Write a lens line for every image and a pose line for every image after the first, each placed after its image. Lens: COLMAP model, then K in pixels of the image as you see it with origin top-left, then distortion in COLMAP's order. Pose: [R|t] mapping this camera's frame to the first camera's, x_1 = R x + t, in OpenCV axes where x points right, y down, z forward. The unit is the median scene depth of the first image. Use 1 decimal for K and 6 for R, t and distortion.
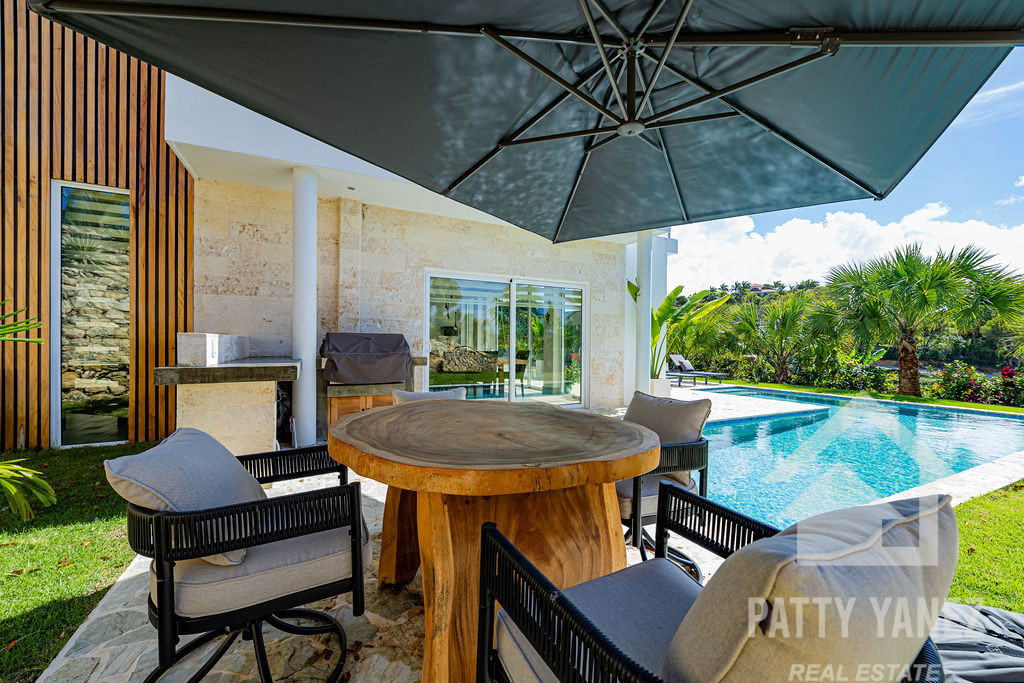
lens RADIAL K [[396.2, 0, 509.8], [0, 396.2, 344.6], [0, 0, 1]] dist [0.000510, 0.000018]
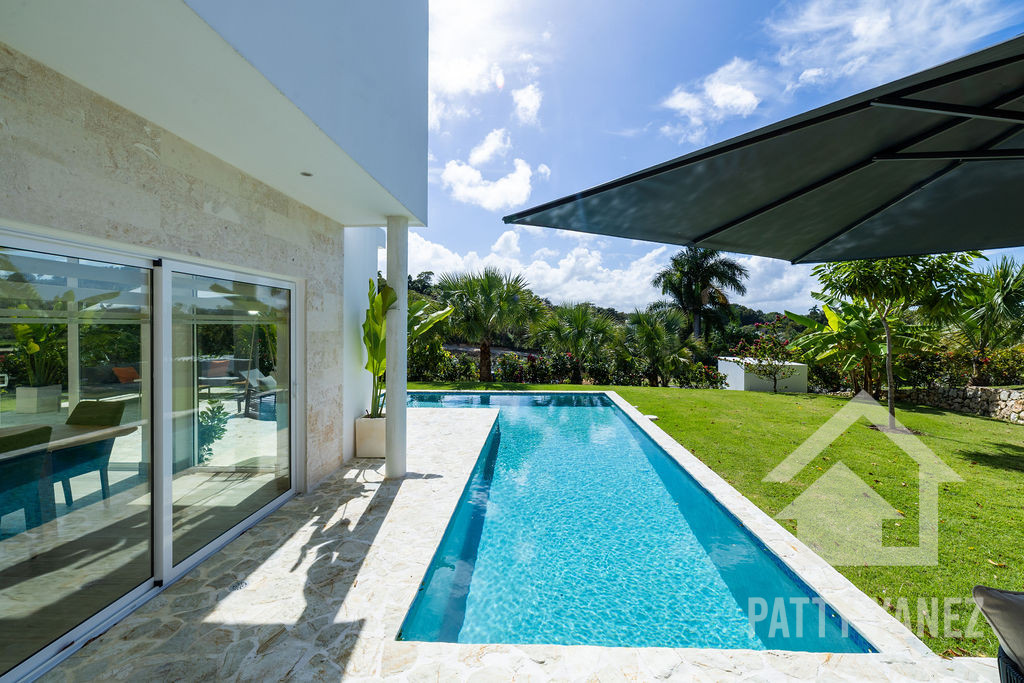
lens RADIAL K [[403.6, 0, 512.0], [0, 403.6, 341.5], [0, 0, 1]] dist [0.000577, 0.000061]
pose [[0.489045, -0.043565, 0.871170, -0.184603], [0.015845, 0.999031, 0.041064, -0.090988], [-0.872115, -0.006279, 0.489261, 0.473217]]
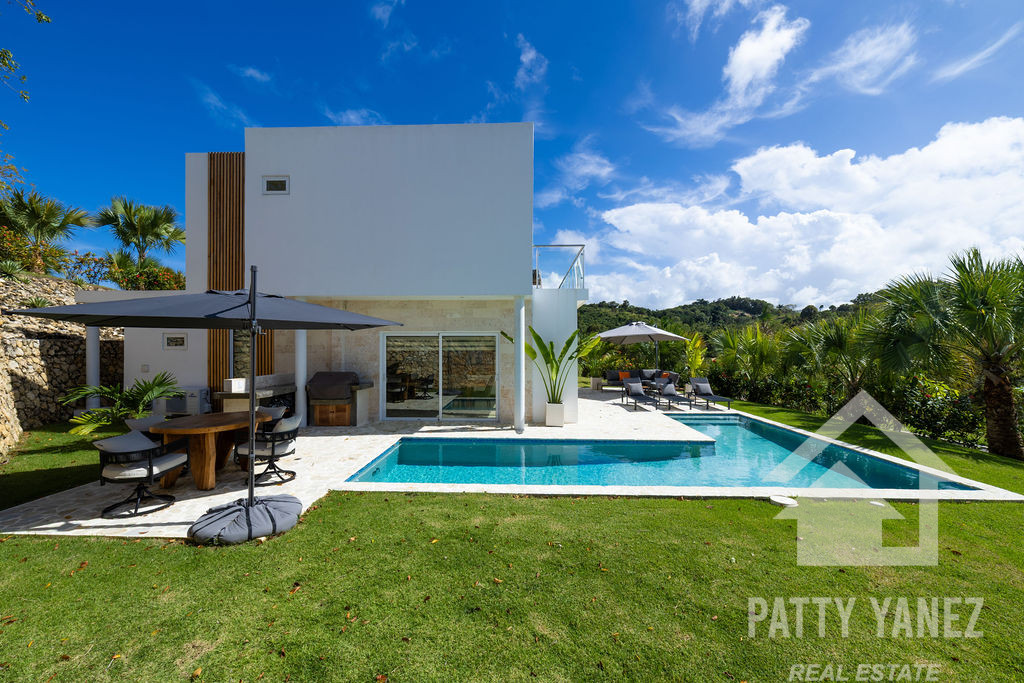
lens RADIAL K [[396.2, 0, 509.8], [0, 396.2, 344.6], [0, 0, 1]] dist [0.000510, 0.000018]
pose [[0.881775, -0.011515, -0.471530, 0.955592], [0.005609, 0.999887, -0.013930, -0.096615], [0.471637, 0.009638, 0.881740, -0.217399]]
